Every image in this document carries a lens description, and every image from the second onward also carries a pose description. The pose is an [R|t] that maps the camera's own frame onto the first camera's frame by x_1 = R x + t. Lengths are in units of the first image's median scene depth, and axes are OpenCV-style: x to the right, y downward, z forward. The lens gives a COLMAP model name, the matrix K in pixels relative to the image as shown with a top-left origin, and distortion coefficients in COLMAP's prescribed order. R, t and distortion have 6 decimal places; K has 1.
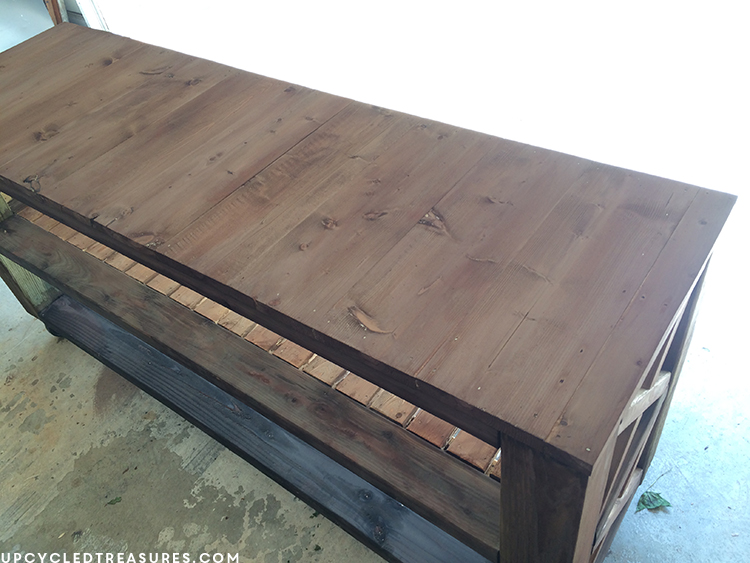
lens RADIAL K [[647.7, 0, 375.5], [0, 647.7, 261.6], [0, 0, 1]] dist [0.051852, 0.000540]
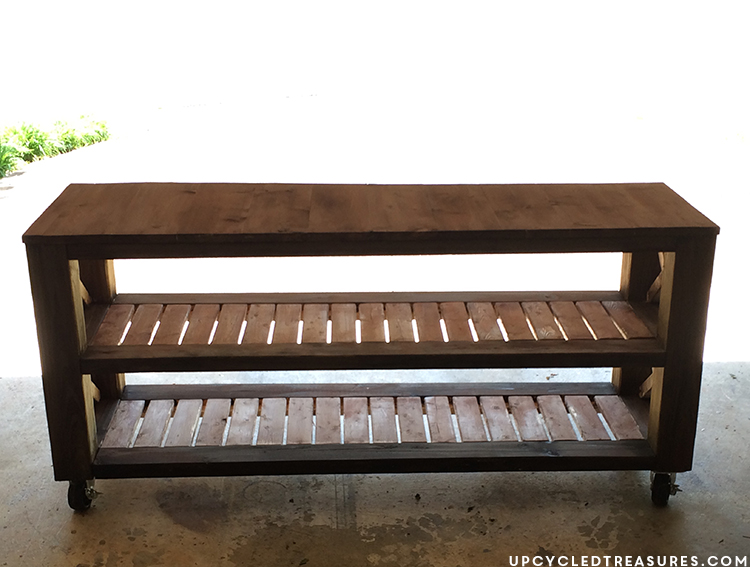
lens RADIAL K [[1122.0, 0, 375.1], [0, 1122.0, 284.2], [0, 0, 1]] dist [-0.006737, 0.000000]
pose [[0.782326, -0.076108, 0.618202, -1.685789], [0.341356, 0.882574, -0.323325, 0.726204], [-0.521002, 0.463972, 0.716440, -0.644485]]
